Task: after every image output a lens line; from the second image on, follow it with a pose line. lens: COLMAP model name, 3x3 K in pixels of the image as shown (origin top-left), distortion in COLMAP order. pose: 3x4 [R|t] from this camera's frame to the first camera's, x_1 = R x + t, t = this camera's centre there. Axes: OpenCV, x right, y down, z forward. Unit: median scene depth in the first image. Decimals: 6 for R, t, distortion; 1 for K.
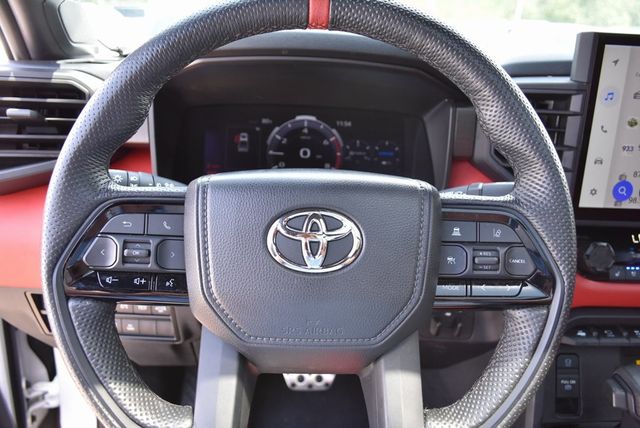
lens RADIAL K [[498.2, 0, 320.0], [0, 498.2, 214.0], [0, 0, 1]] dist [-0.010578, -0.006540]
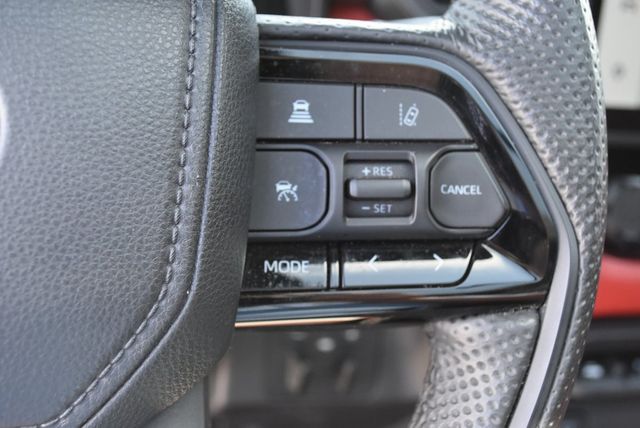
lens RADIAL K [[879.4, 0, 320.0], [0, 879.4, 214.0], [0, 0, 1]] dist [-0.031651, -0.024159]
pose [[0.978982, -0.018582, 0.203098, 0.160018], [0.010217, 0.999059, 0.042158, 0.083768], [-0.203690, -0.039197, 0.978250, 0.378600]]
